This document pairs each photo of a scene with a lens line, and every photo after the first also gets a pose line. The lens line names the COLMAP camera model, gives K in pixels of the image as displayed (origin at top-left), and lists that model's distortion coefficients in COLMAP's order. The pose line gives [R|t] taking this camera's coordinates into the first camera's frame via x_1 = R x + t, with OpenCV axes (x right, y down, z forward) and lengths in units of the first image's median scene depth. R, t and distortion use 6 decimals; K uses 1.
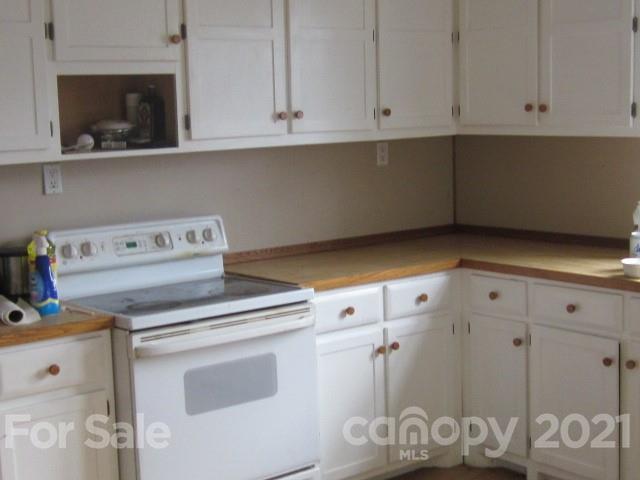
lens RADIAL K [[1018.5, 0, 319.9], [0, 1018.5, 241.2], [0, 0, 1]] dist [-0.047420, 0.000000]
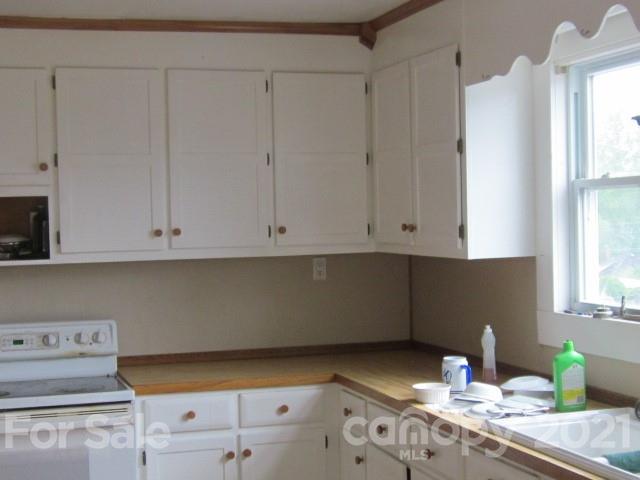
lens RADIAL K [[1018.5, 0, 318.9], [0, 1018.5, 238.3], [0, 0, 1]] dist [-0.047420, 0.000000]
pose [[0.938060, 0.016266, -0.346091, 0.506119], [-0.052308, 0.994097, -0.095057, -0.021058], [0.342502, 0.107272, 0.933373, 0.026945]]
